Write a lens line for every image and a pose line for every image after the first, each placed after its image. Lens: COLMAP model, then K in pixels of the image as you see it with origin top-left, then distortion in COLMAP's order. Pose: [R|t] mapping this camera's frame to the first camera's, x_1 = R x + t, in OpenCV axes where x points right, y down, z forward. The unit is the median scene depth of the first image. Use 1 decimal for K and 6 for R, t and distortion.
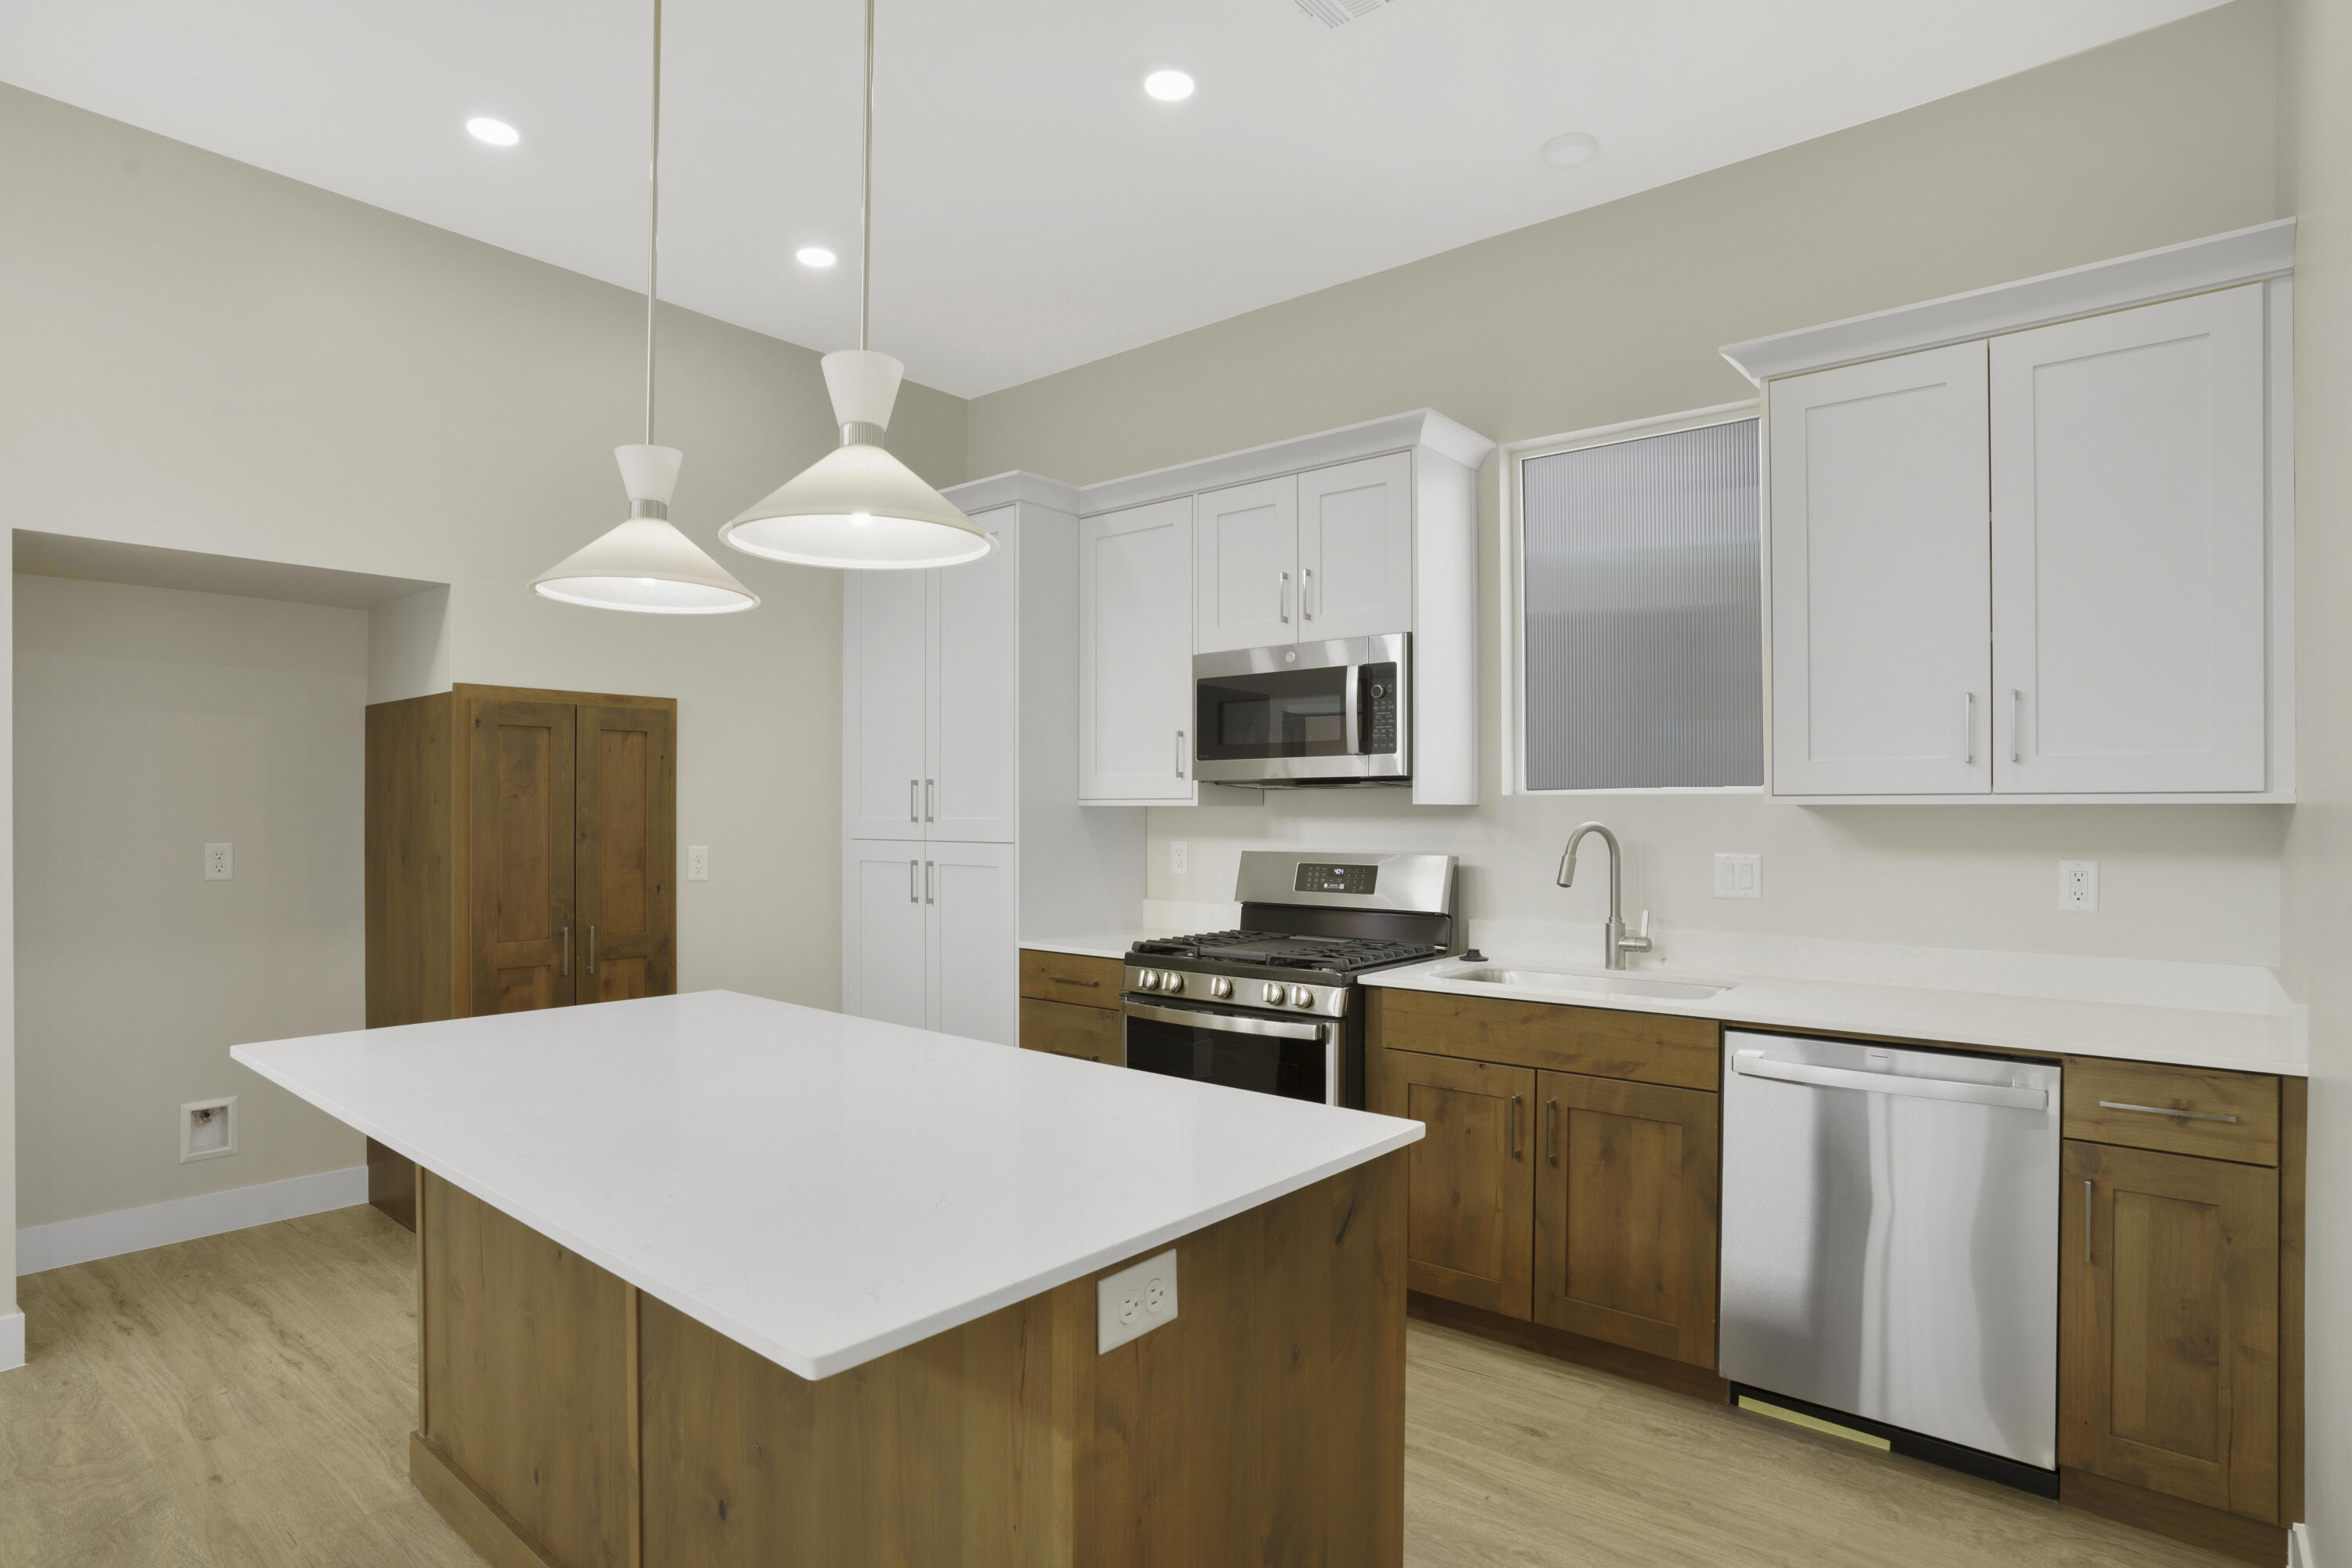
lens RADIAL K [[1250.2, 0, 1167.1], [0, 1250.2, 805.8], [0, 0, 1]] dist [-0.055037, 0.019559]
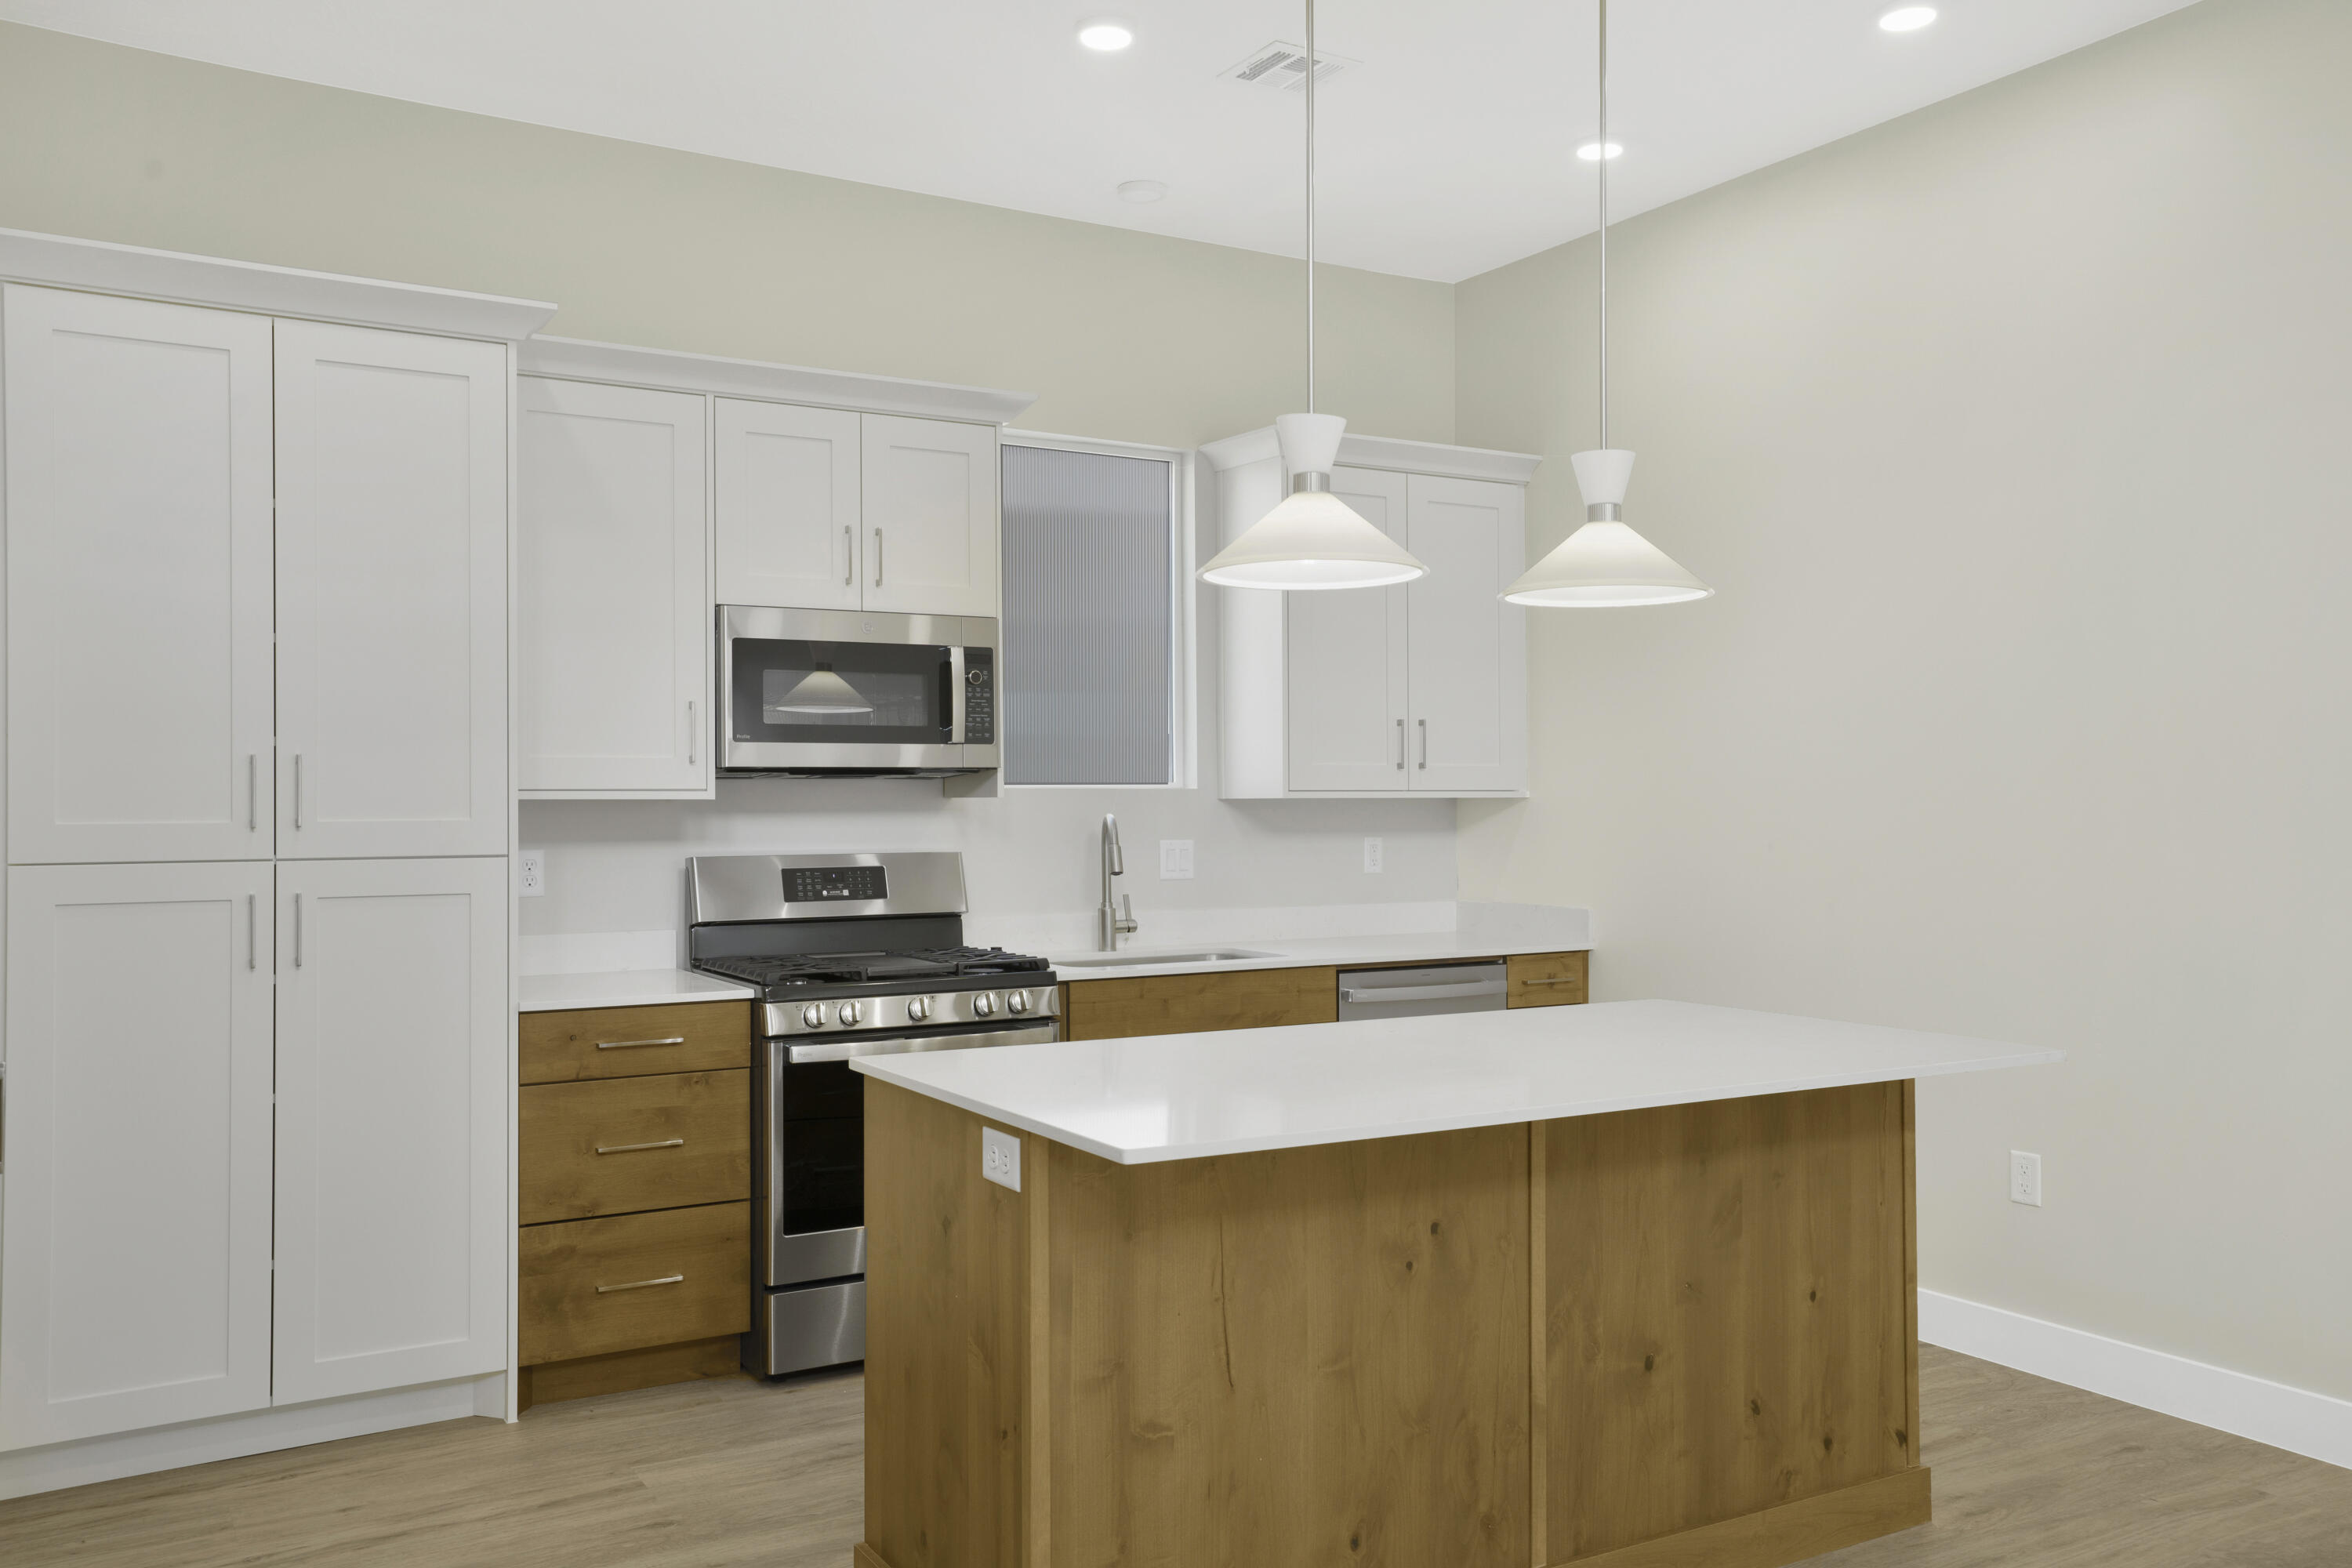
lens RADIAL K [[1900.6, 0, 1180.0], [0, 1900.6, 779.4], [0, 0, 1]] dist [0.020493, 0.037343]
pose [[0.317227, 0.009421, 0.948303, -1.085642], [0.000570, 0.999949, -0.010125, -0.000073], [-0.948349, 0.003752, 0.317206, 0.382816]]
